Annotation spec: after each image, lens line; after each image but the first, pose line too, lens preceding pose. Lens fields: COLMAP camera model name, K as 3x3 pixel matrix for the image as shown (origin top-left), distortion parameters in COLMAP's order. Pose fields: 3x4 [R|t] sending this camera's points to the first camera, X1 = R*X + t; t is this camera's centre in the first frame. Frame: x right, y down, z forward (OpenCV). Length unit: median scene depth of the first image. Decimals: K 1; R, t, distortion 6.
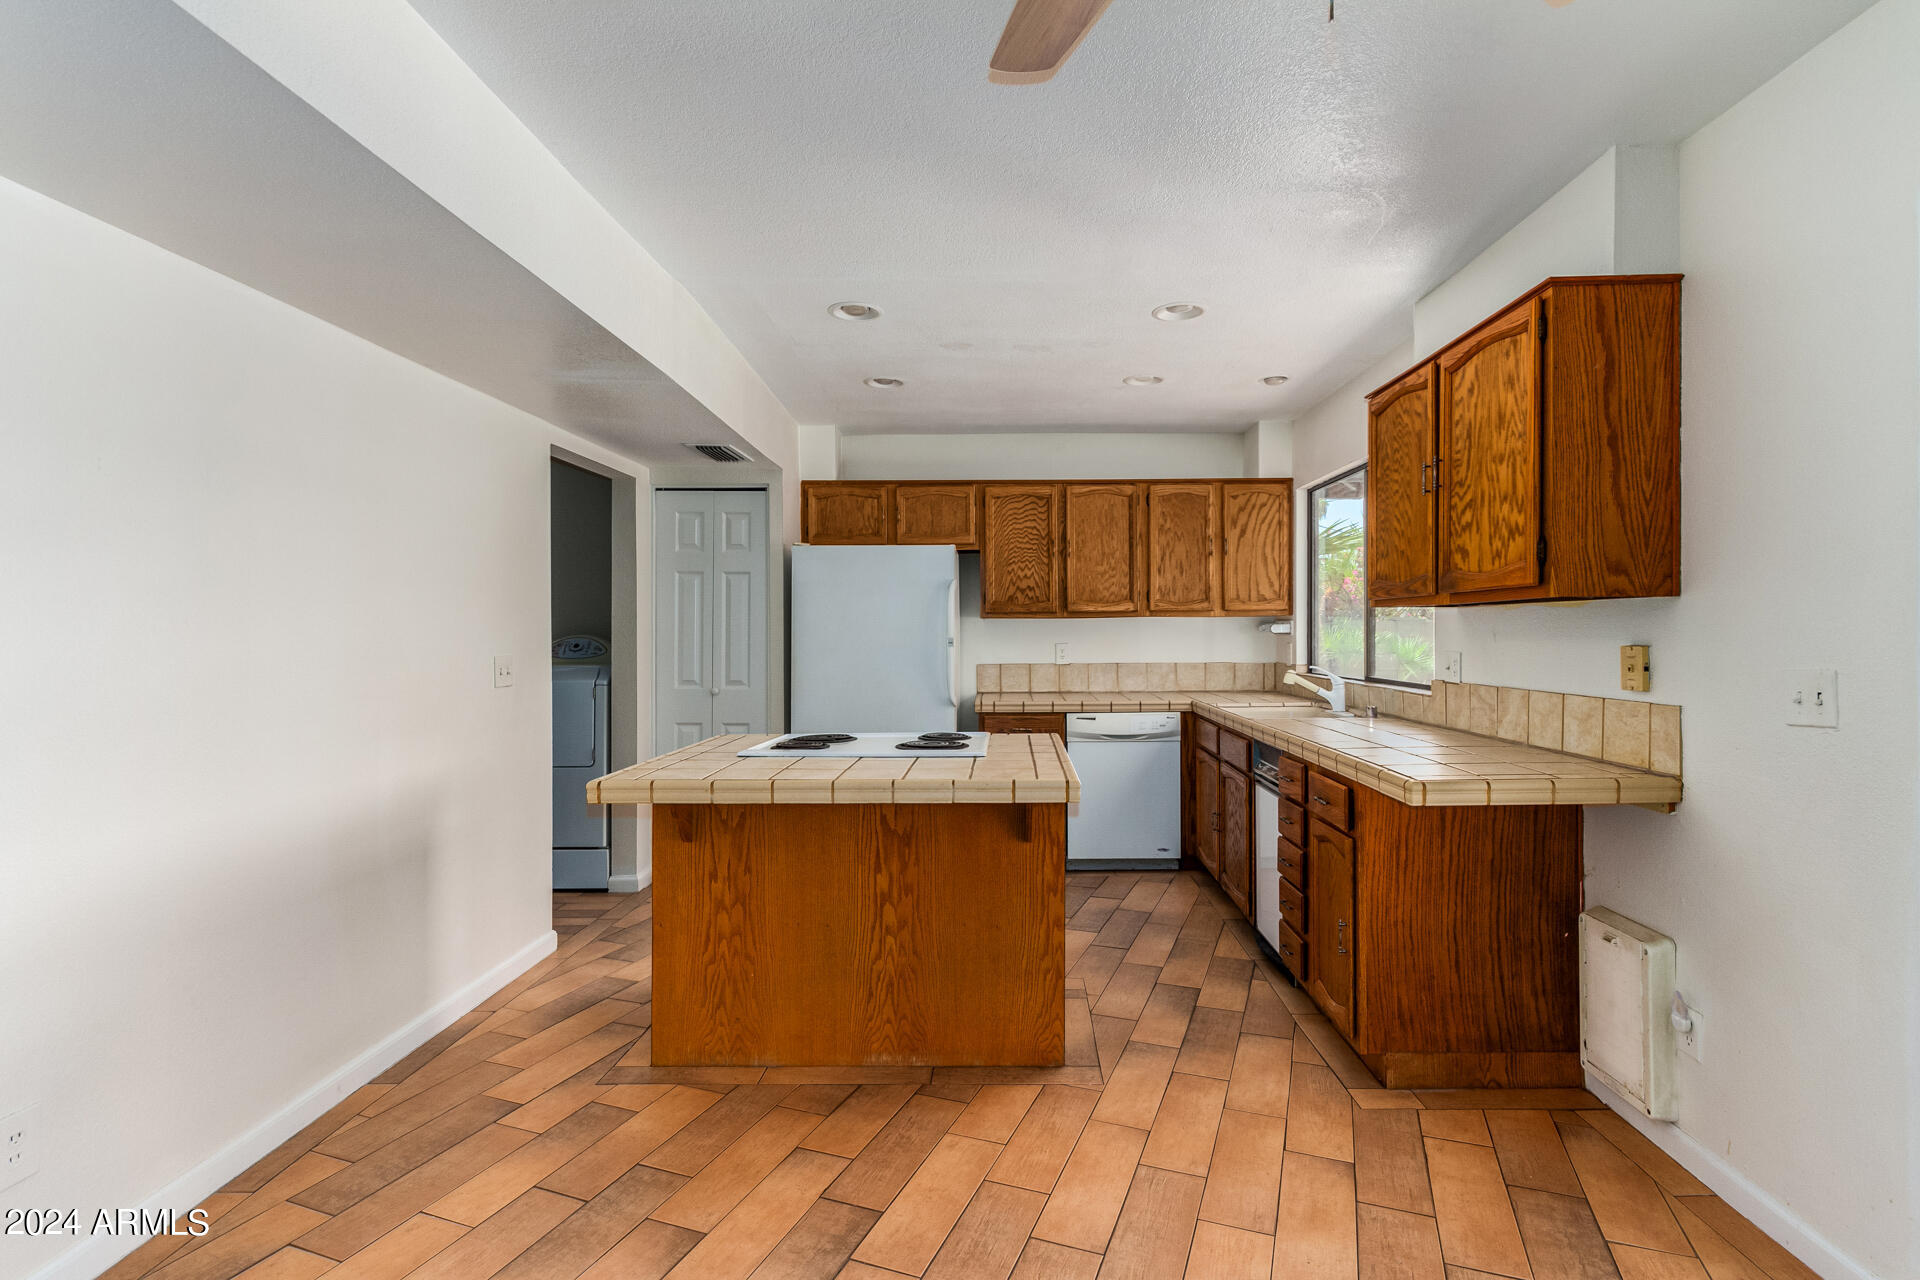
lens RADIAL K [[900.1, 0, 999.0], [0, 900.1, 623.1], [0, 0, 1]] dist [0.008772, -0.000058]
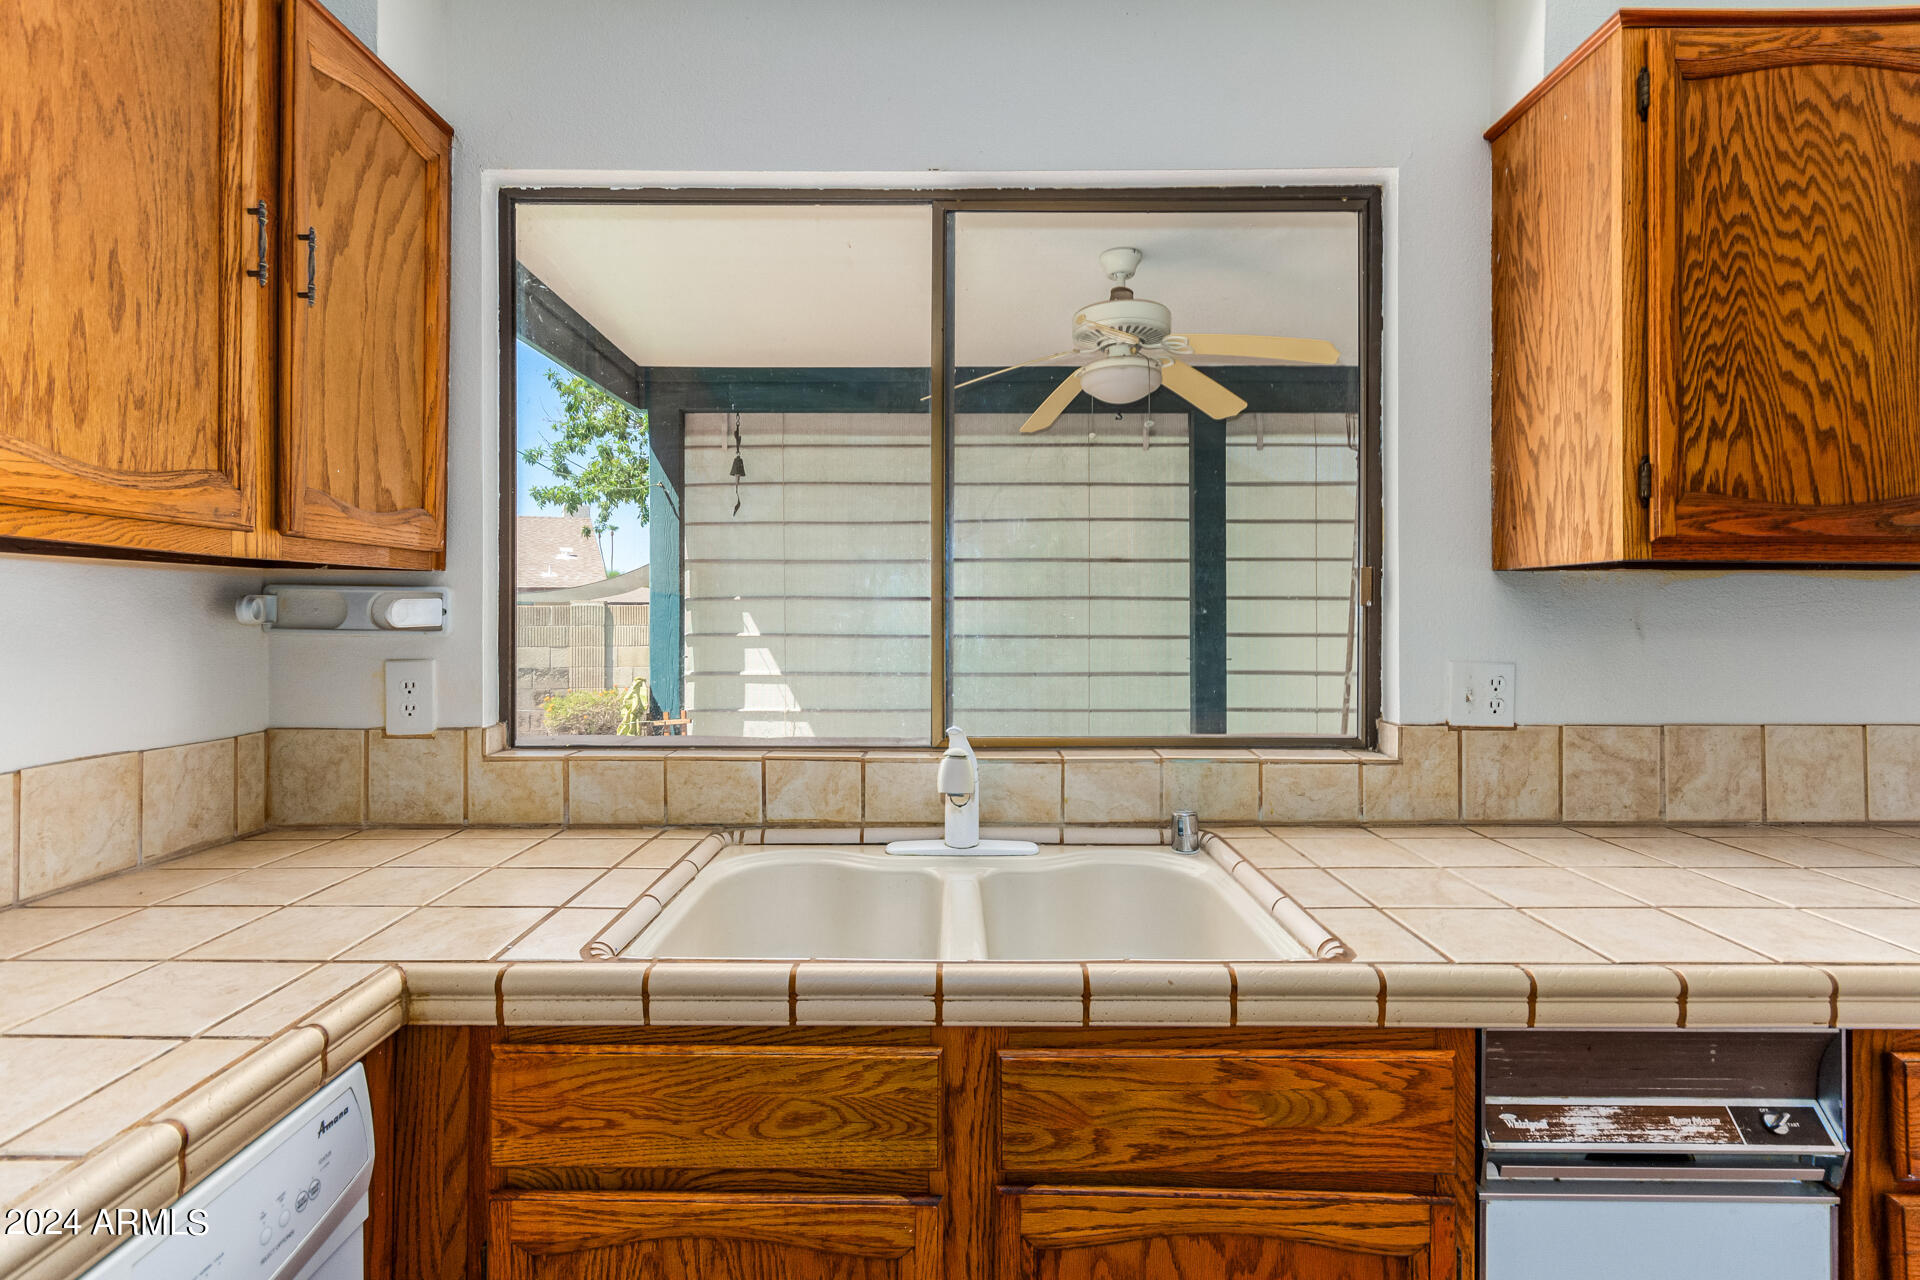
lens RADIAL K [[900.1, 0, 952.8], [0, 900.1, 612.5], [0, 0, 1]] dist [0.008772, -0.000058]
pose [[-0.004143, 0.004332, 0.999982, 0.024961], [-0.007669, 0.999961, -0.004364, 0.011418], [-0.999962, -0.007687, -0.004109, 1.548894]]
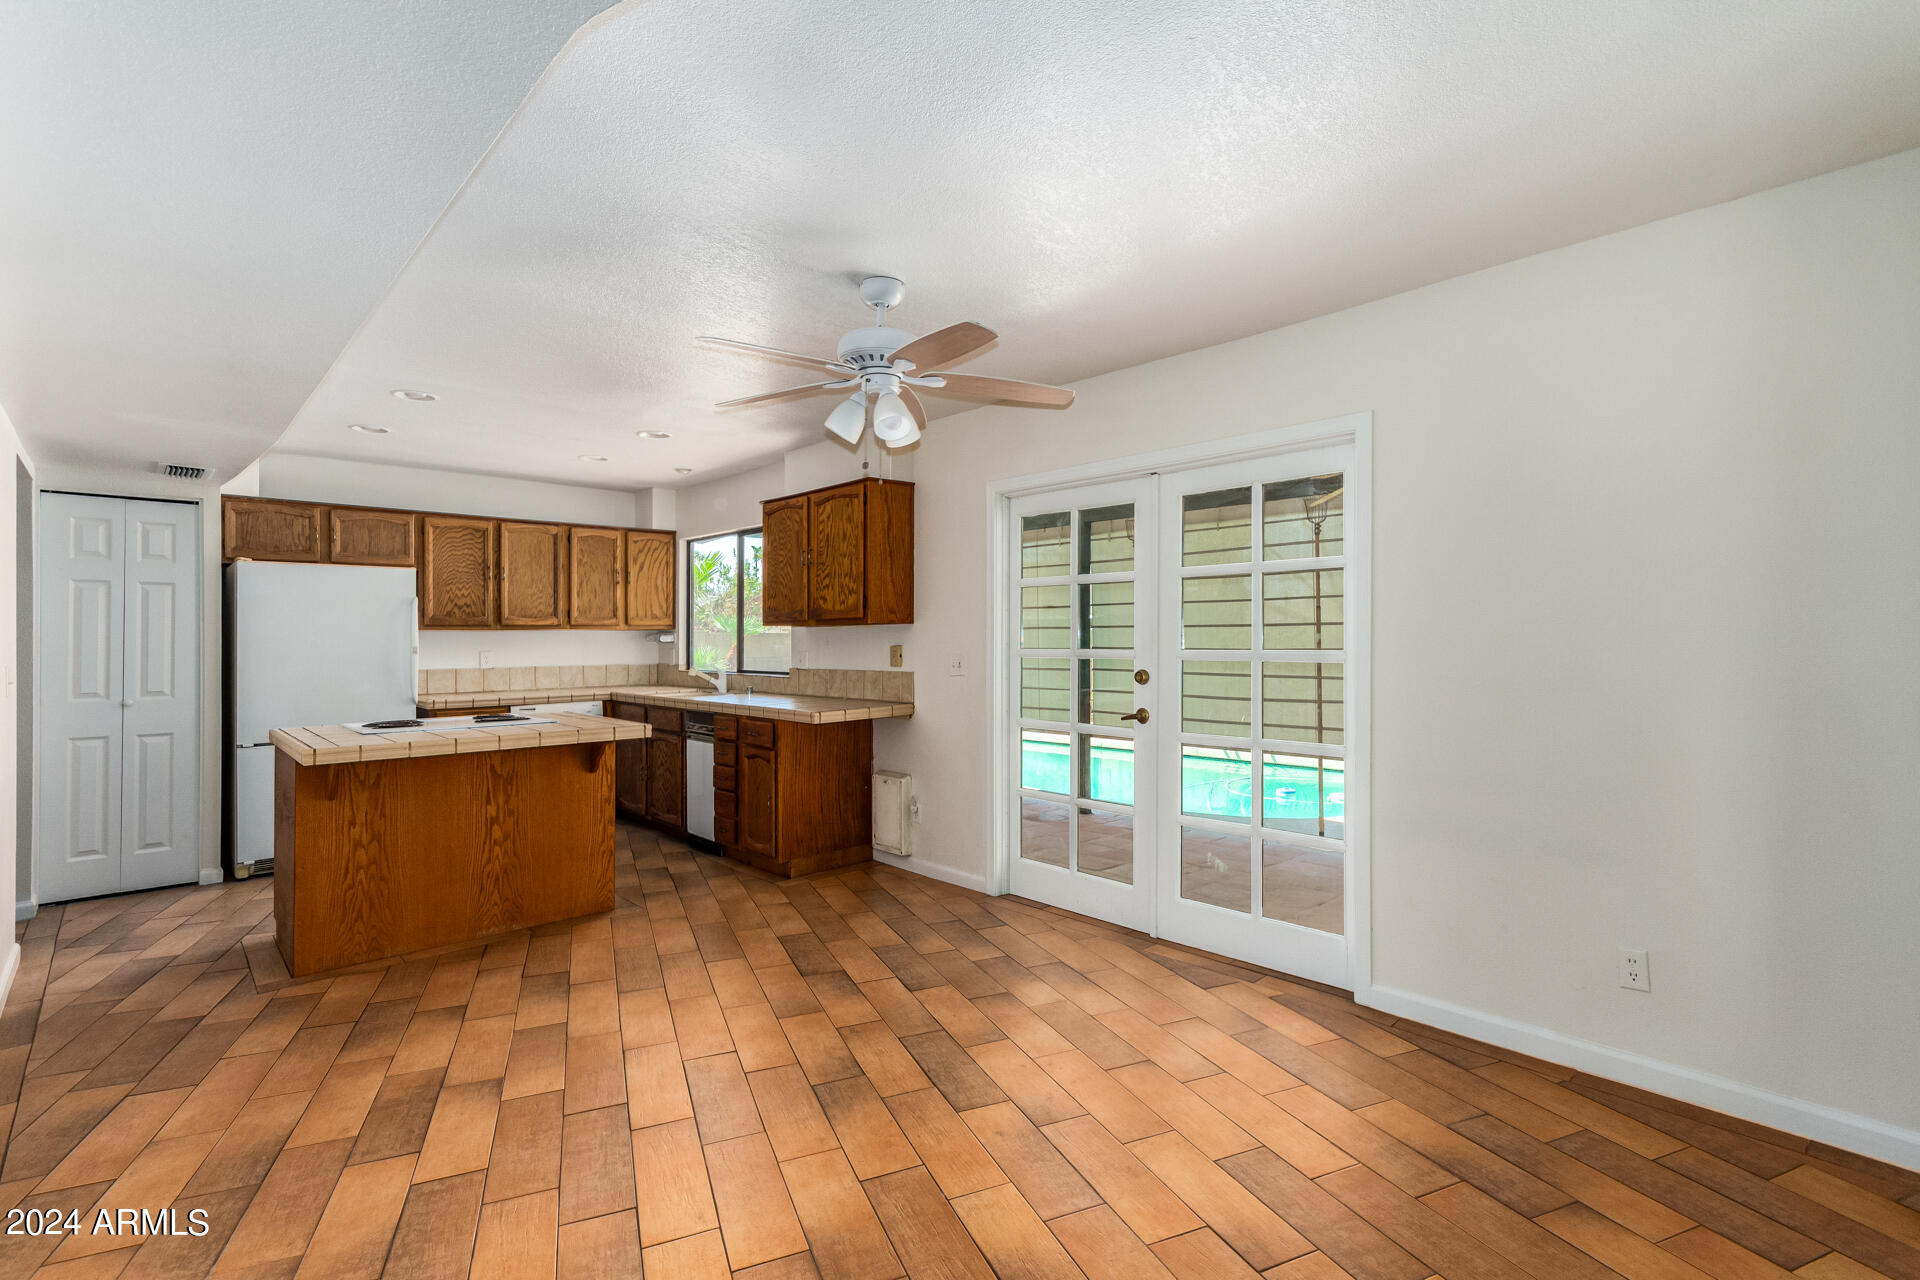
lens RADIAL K [[900.1, 0, 961.3], [0, 900.1, 639.2], [0, 0, 1]] dist [0.008772, -0.000058]
pose [[0.727254, -0.001401, 0.686367, -0.580318], [-0.002236, 0.999988, 0.004411, -0.000724], [-0.686365, -0.004742, 0.727242, -0.594311]]
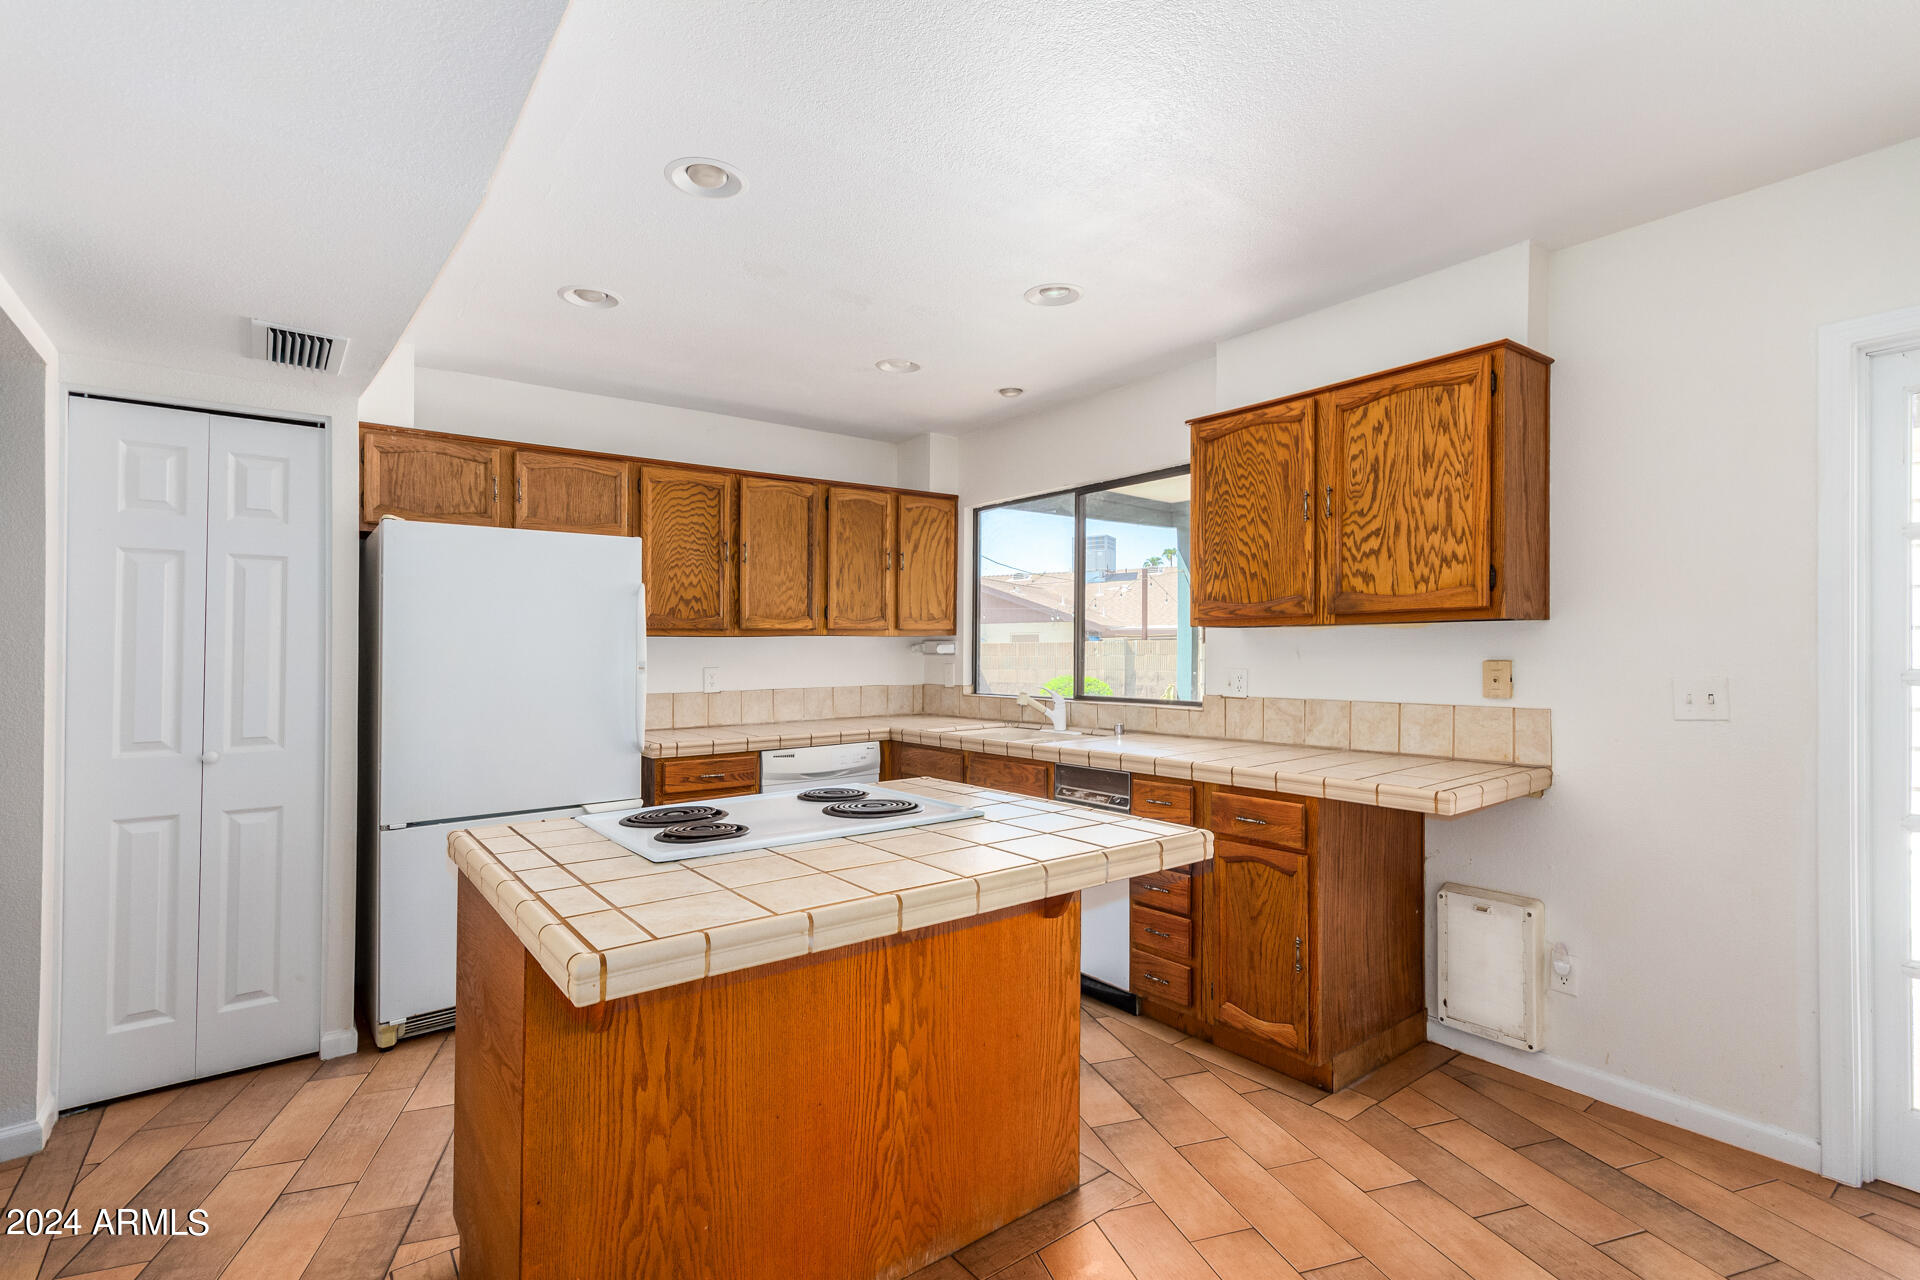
lens RADIAL K [[900.1, 0, 960.5], [0, 900.1, 638.4], [0, 0, 1]] dist [0.008772, -0.000058]
pose [[0.788885, 0.005569, 0.614516, -0.510774], [-0.000783, 0.999967, -0.008056, 0.004877], [-0.614540, 0.005874, 0.788863, 0.421044]]
